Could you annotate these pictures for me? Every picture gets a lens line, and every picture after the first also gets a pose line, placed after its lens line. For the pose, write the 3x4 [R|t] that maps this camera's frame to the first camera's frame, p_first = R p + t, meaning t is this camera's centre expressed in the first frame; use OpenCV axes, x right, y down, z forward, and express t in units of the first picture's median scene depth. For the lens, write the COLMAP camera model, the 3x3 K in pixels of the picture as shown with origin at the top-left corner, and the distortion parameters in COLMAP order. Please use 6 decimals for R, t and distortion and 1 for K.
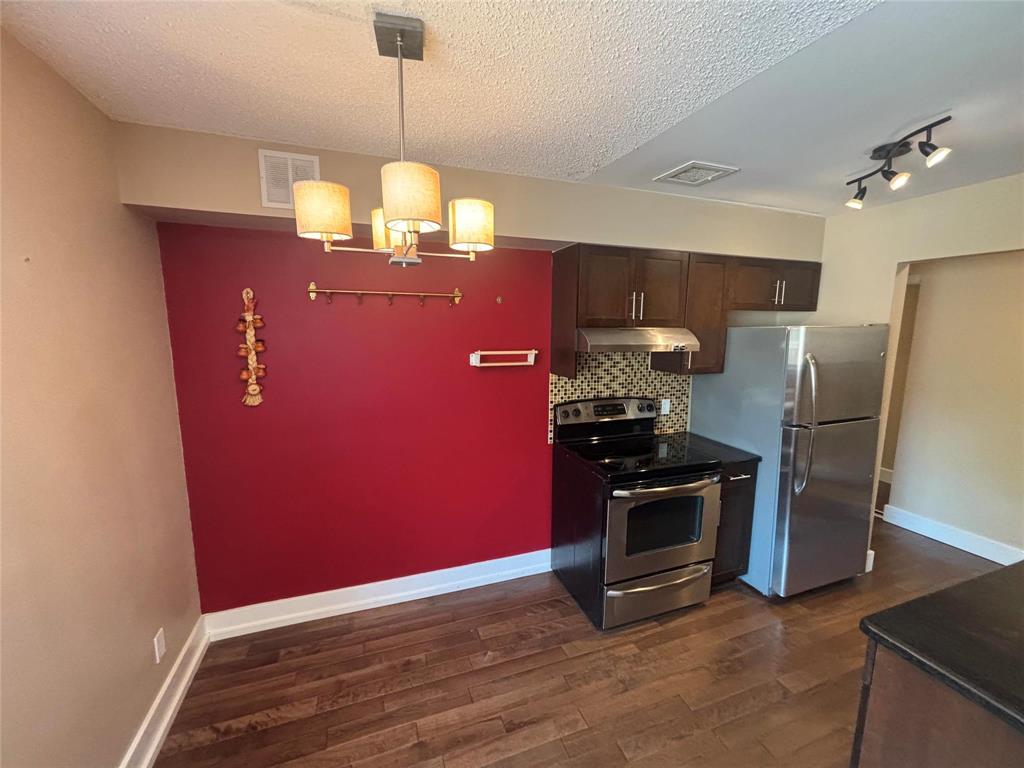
lens RADIAL K [[415.0, 0, 515.6], [0, 415.0, 380.5], [0, 0, 1]] dist [0.007572, -0.000746]
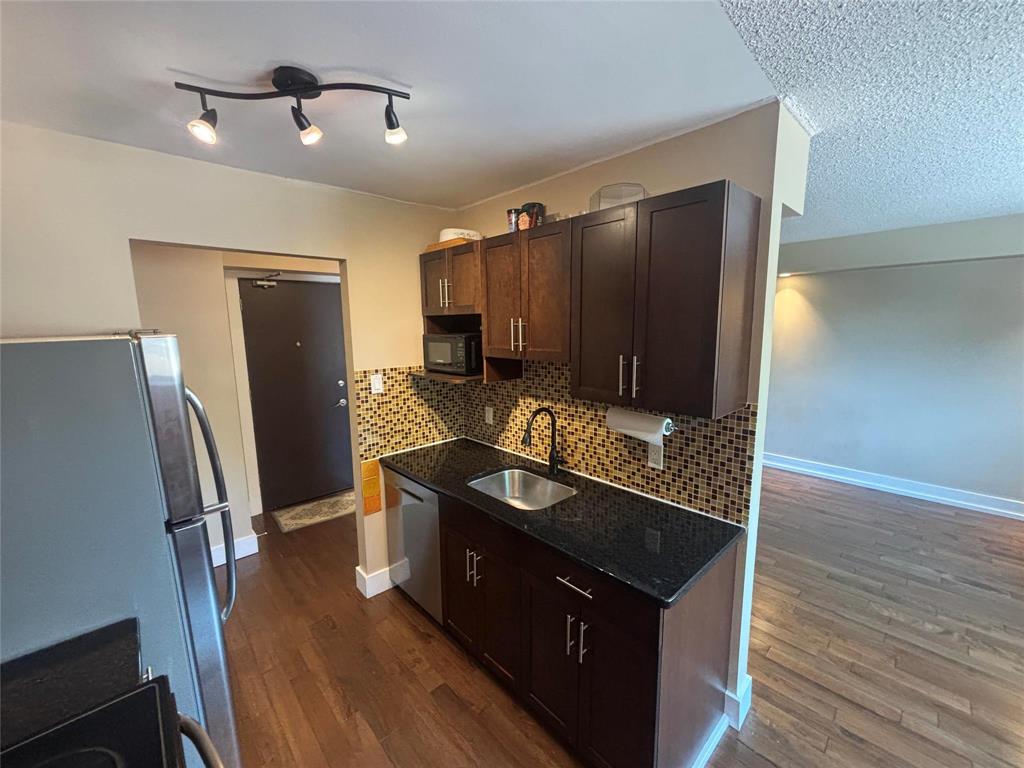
lens RADIAL K [[415.0, 0, 515.8], [0, 415.0, 382.8], [0, 0, 1]] dist [0.007572, -0.000746]
pose [[-0.386933, -0.132982, 0.912469, 0.030971], [0.139648, 0.969682, 0.200538, -0.099840], [-0.911472, 0.205019, -0.356631, 0.680244]]
